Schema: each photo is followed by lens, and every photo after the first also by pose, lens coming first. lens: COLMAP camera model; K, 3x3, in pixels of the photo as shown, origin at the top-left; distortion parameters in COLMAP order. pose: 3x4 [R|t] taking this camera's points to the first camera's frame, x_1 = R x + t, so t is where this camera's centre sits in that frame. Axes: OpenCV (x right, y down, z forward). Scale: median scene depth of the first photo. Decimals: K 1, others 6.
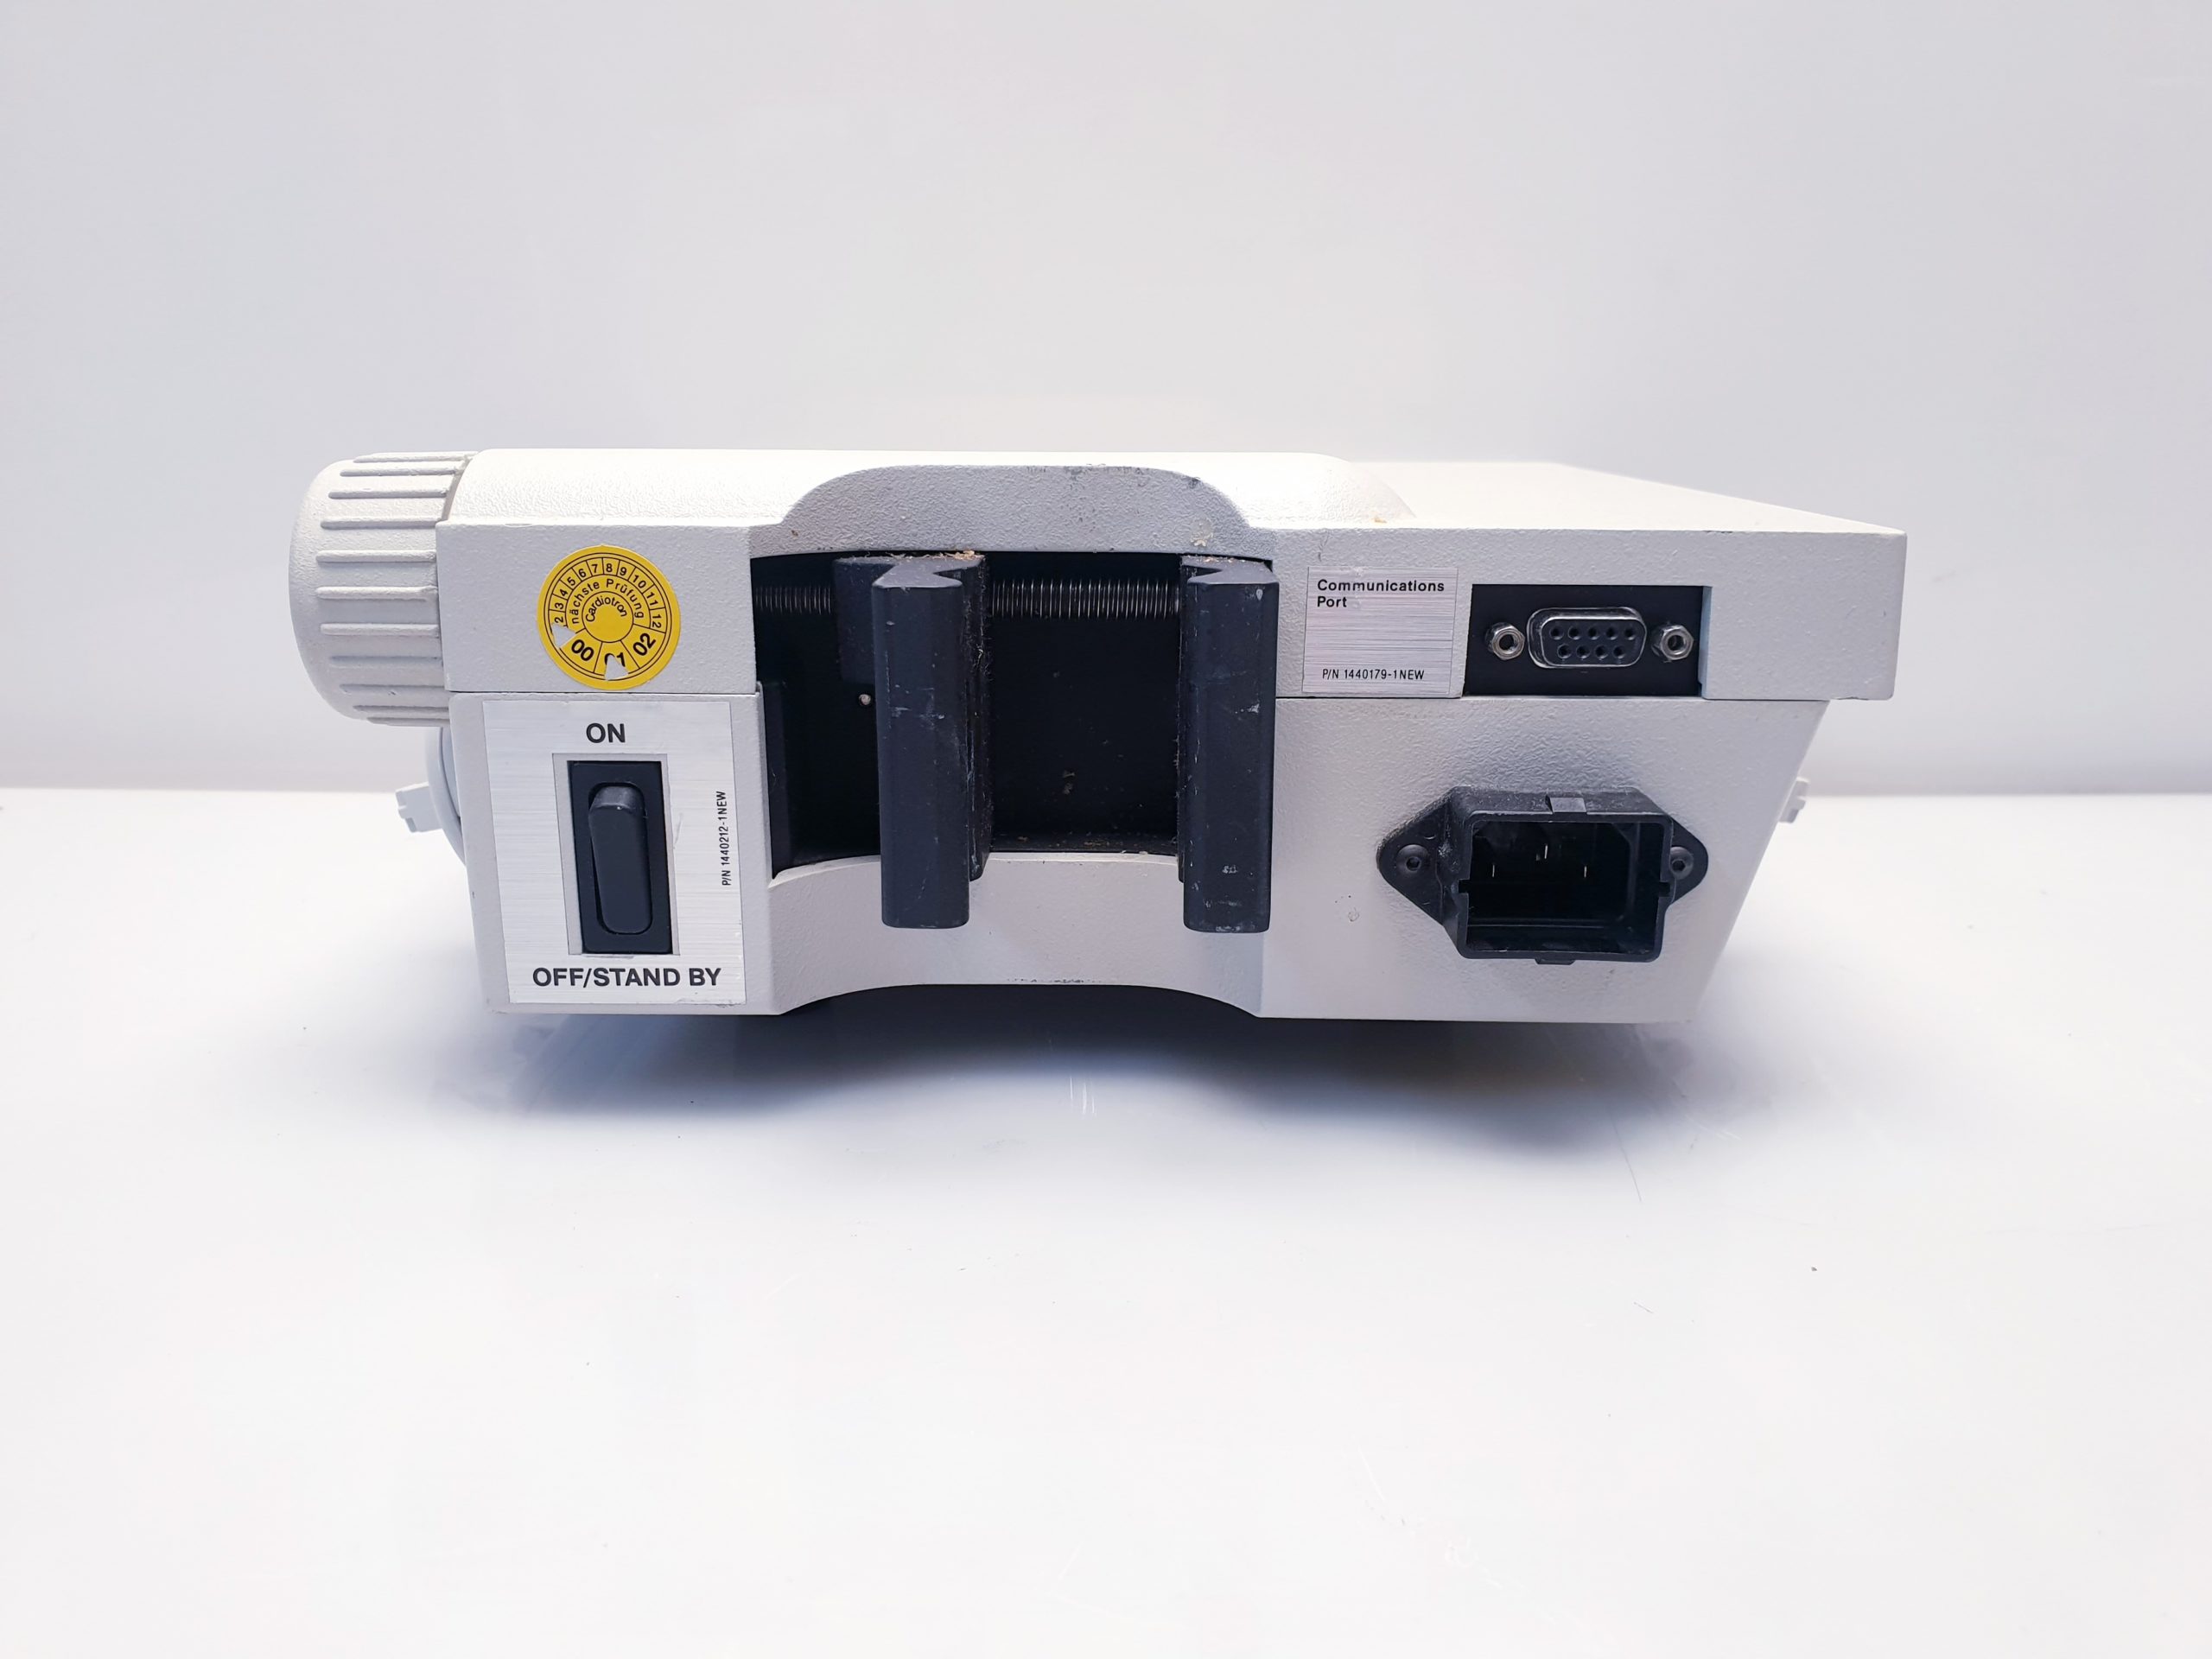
lens RADIAL K [[1659.6, 0, 1106.0], [0, 1659.6, 829.5], [0, 0, 1]] dist [0.062907, -0.000411]
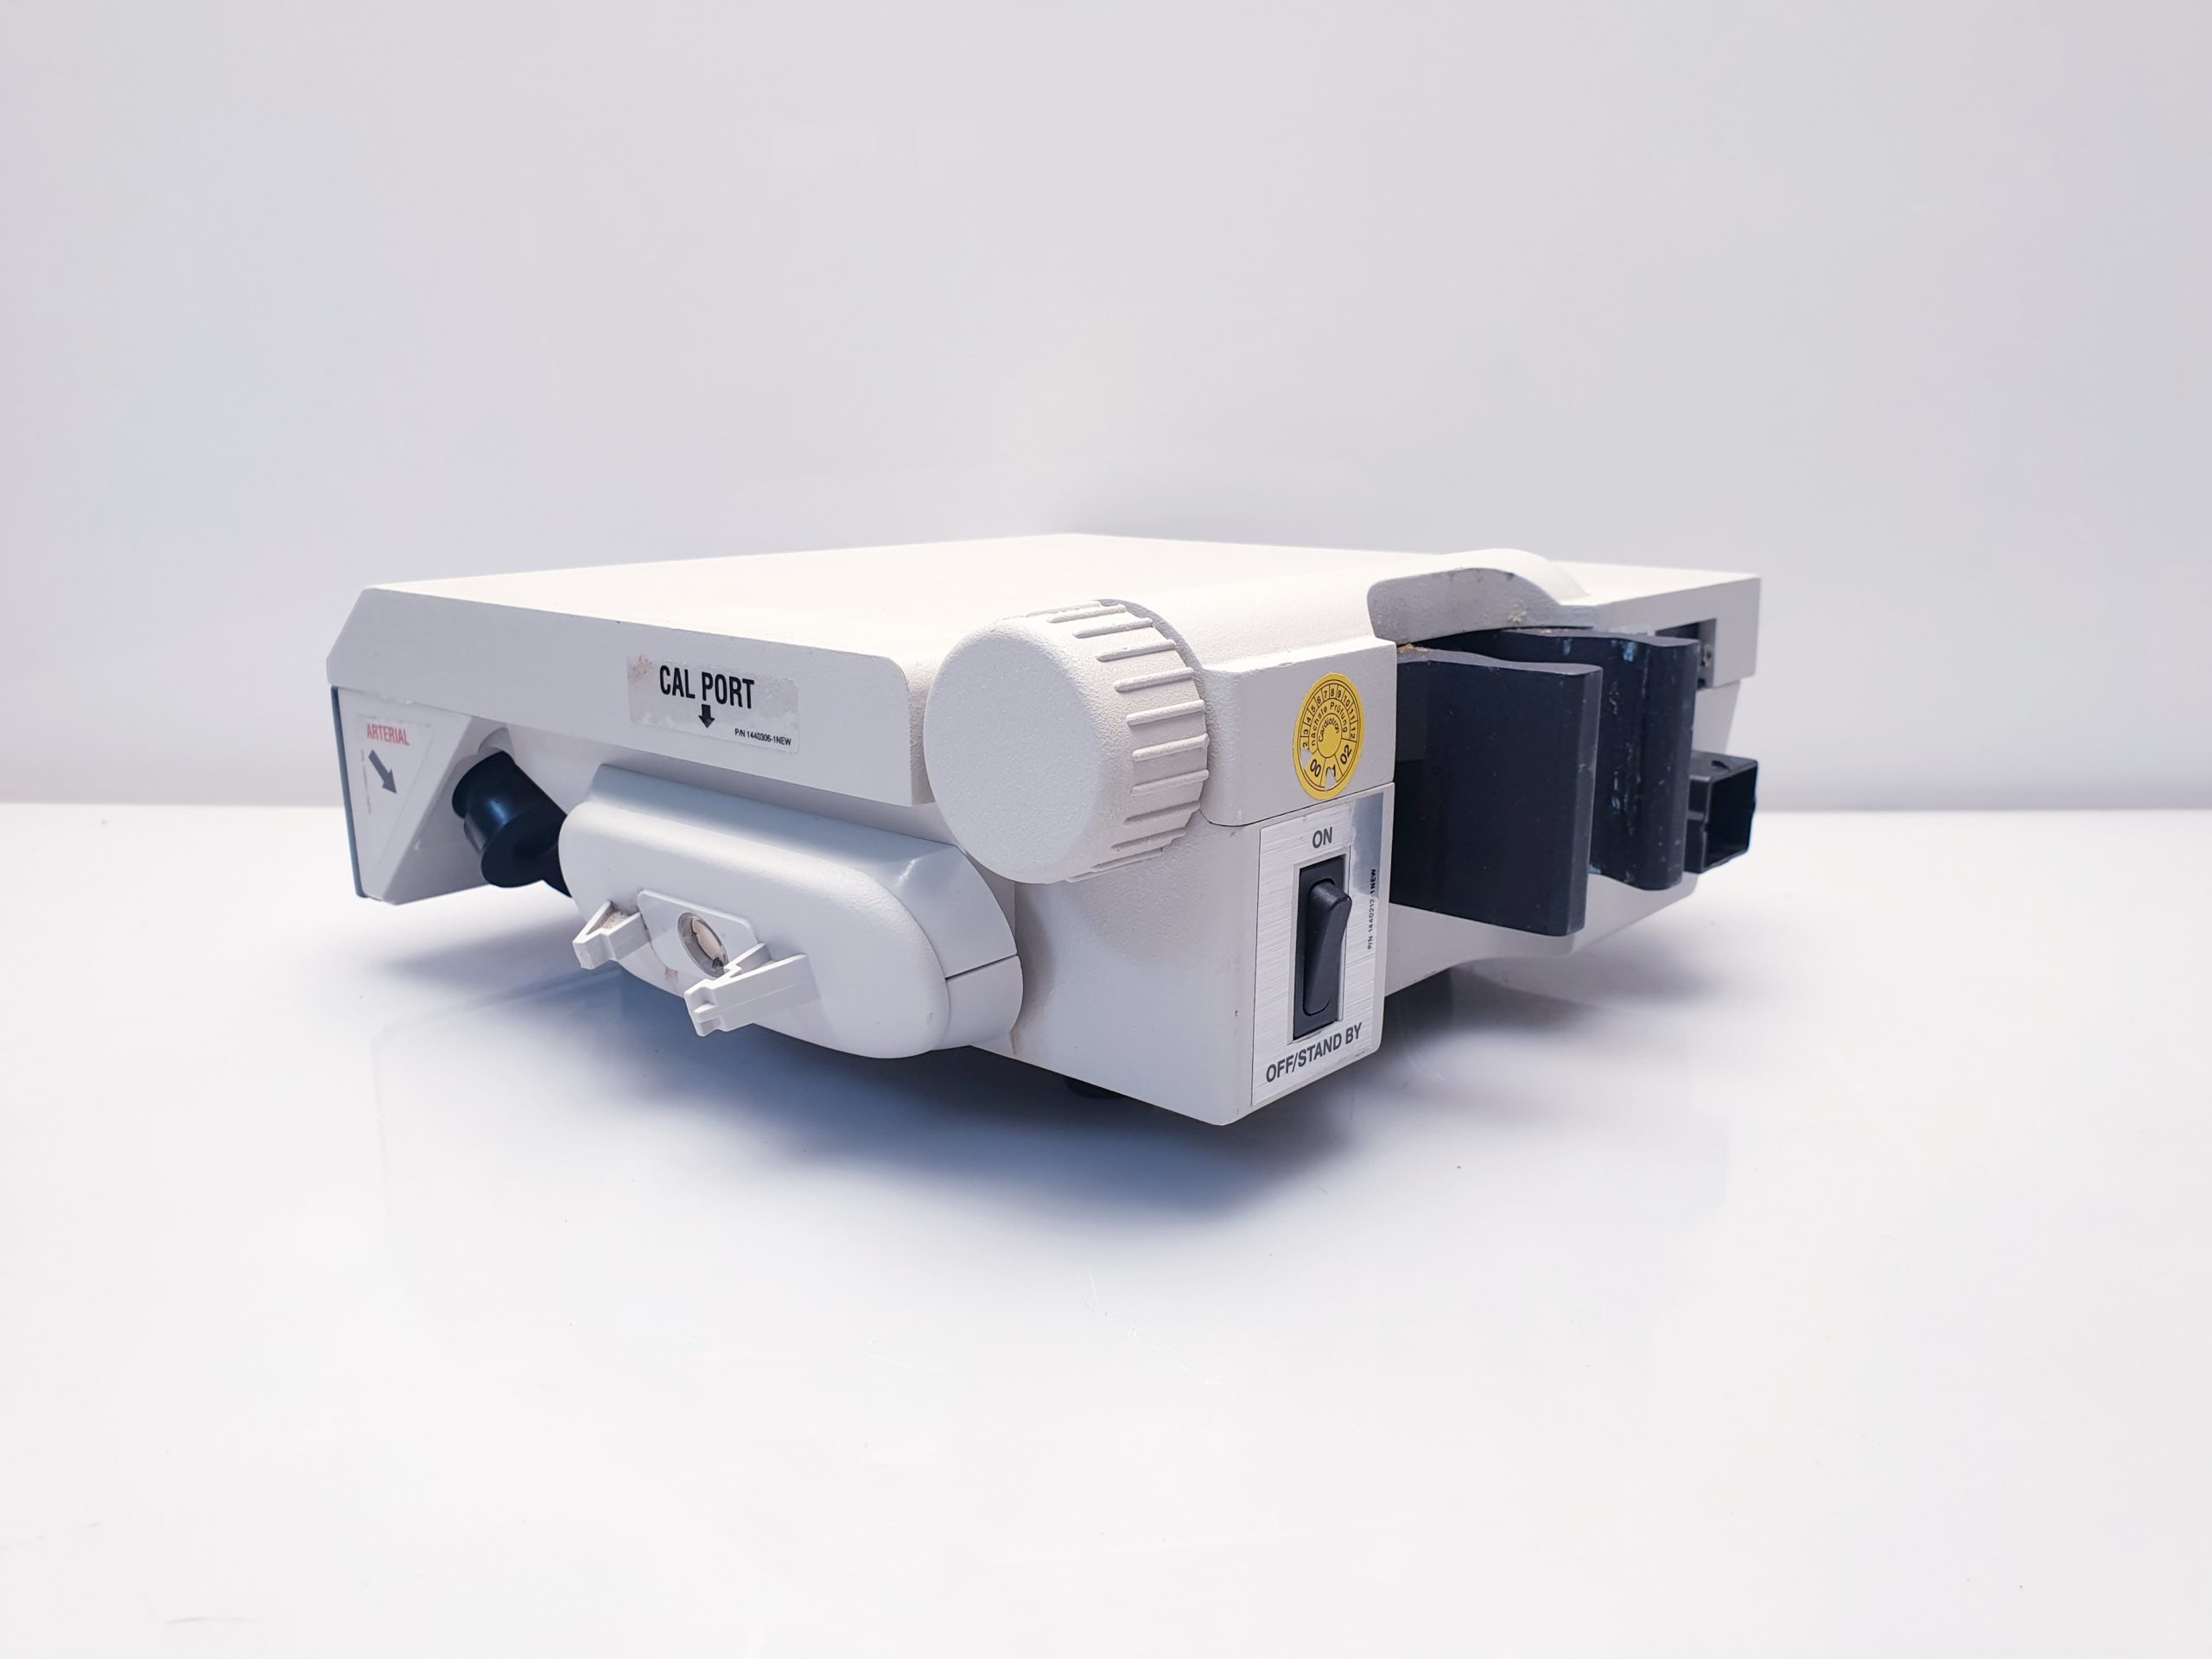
lens RADIAL K [[1752.5, 0, 1106.0], [0, 1752.5, 829.5], [0, 0, 1]] dist [0.070207, -0.519262]
pose [[0.649248, -0.184805, 0.737783, -1.275341], [0.193599, 0.978235, 0.074667, -0.180988], [-0.735524, 0.094357, 0.670896, 0.310457]]
